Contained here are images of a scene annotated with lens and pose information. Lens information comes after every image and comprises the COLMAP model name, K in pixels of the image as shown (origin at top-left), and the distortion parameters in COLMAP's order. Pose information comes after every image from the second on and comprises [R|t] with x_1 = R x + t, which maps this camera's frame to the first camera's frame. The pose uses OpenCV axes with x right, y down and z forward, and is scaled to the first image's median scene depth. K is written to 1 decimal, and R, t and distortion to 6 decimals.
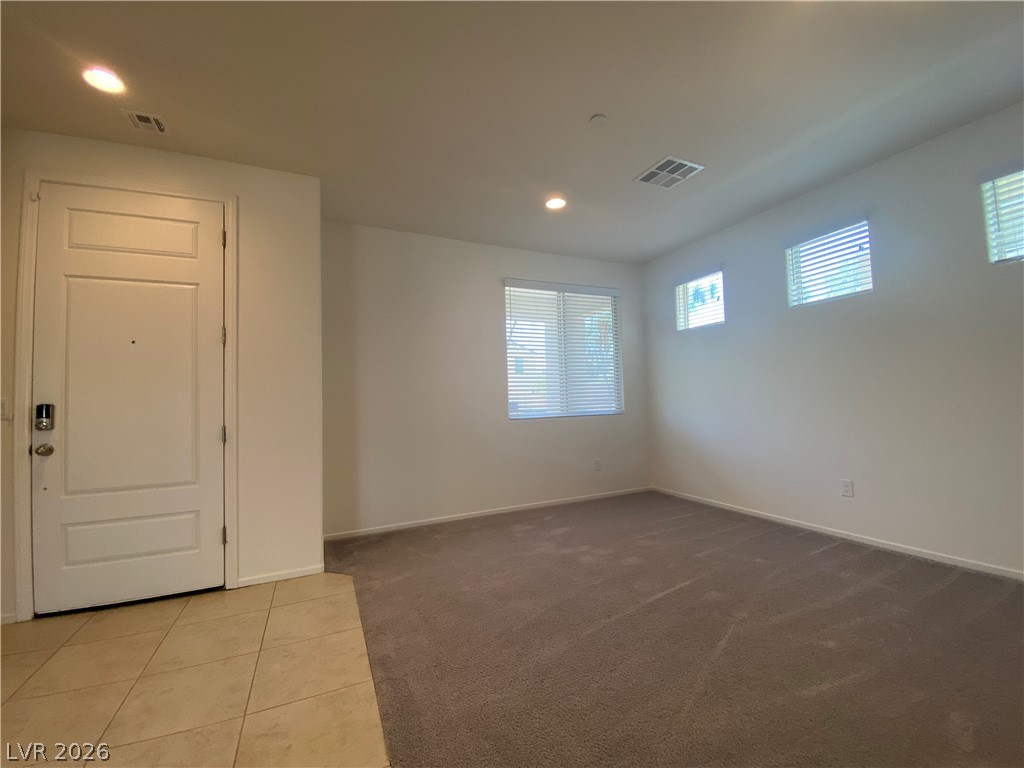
lens RADIAL K [[408.9, 0, 509.8], [0, 408.9, 381.9], [0, 0, 1]] dist [-0.006608, -0.009927]
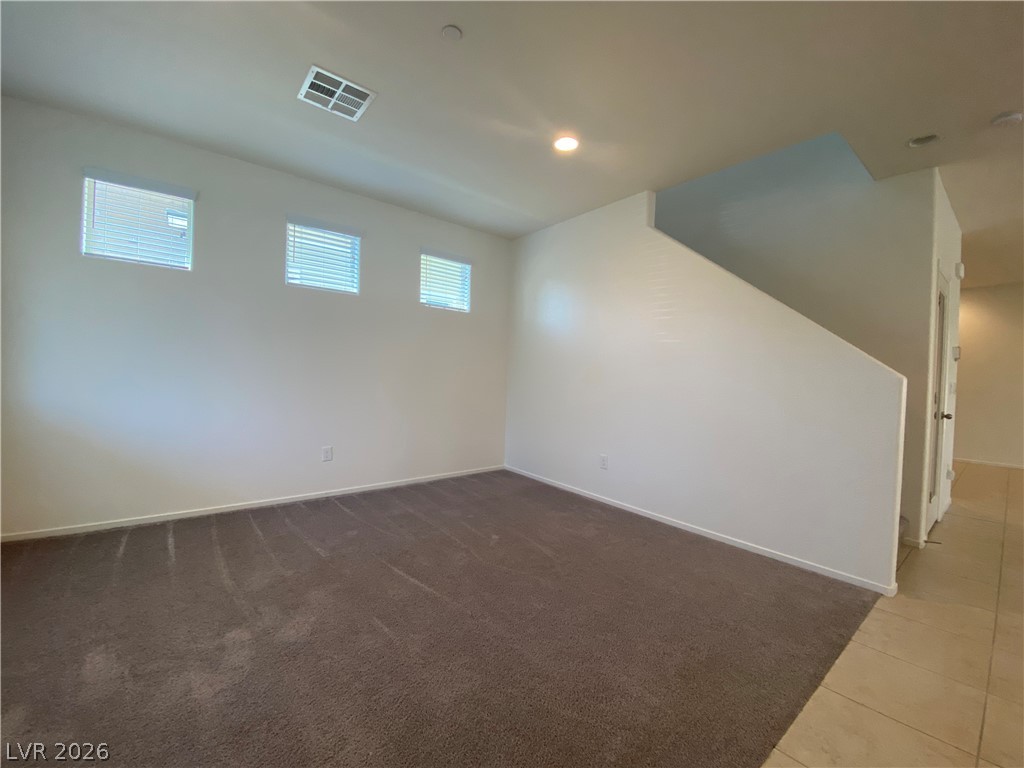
lens RADIAL K [[408.9, 0, 514.5], [0, 408.9, 381.9], [0, 0, 1]] dist [-0.006608, -0.009927]
pose [[-0.268088, 0.005013, 0.963381, -0.489490], [-0.080867, 0.996340, -0.027688, 0.044759], [-0.959994, -0.085329, -0.266701, 0.864506]]
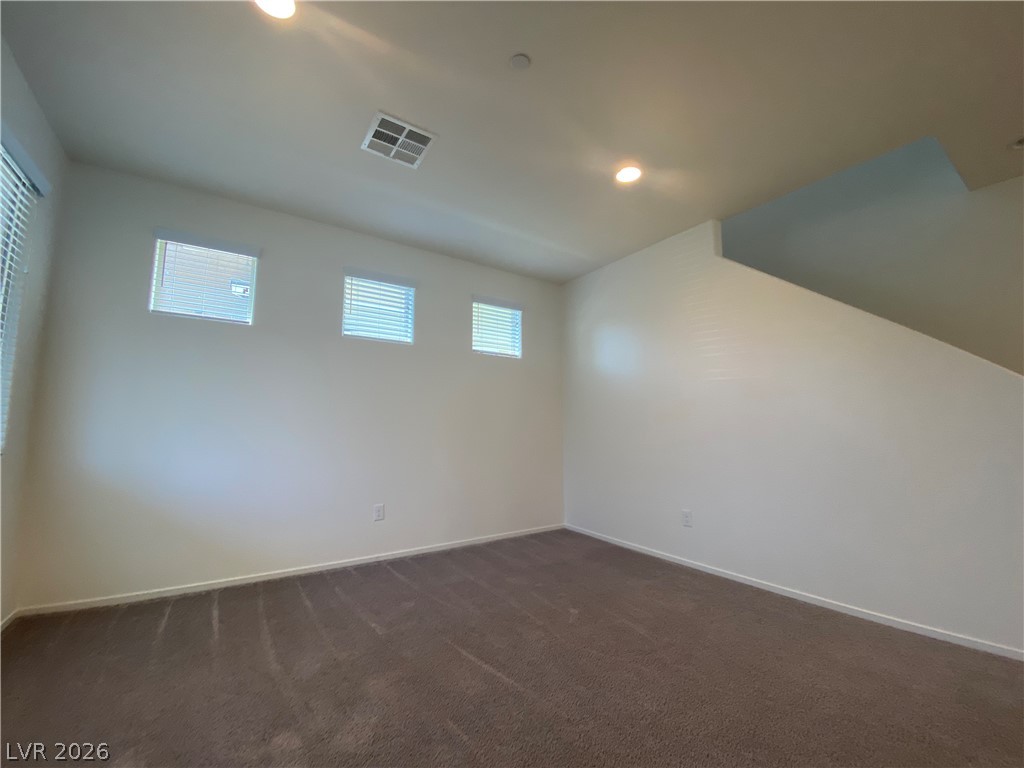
lens RADIAL K [[408.9, 0, 512.7], [0, 408.9, 382.6], [0, 0, 1]] dist [-0.006608, -0.009927]
pose [[-0.178014, 0.143374, 0.973527, -0.381269], [-0.053709, 0.986438, -0.155097, 0.070242], [-0.982561, -0.079896, -0.167899, 0.914491]]
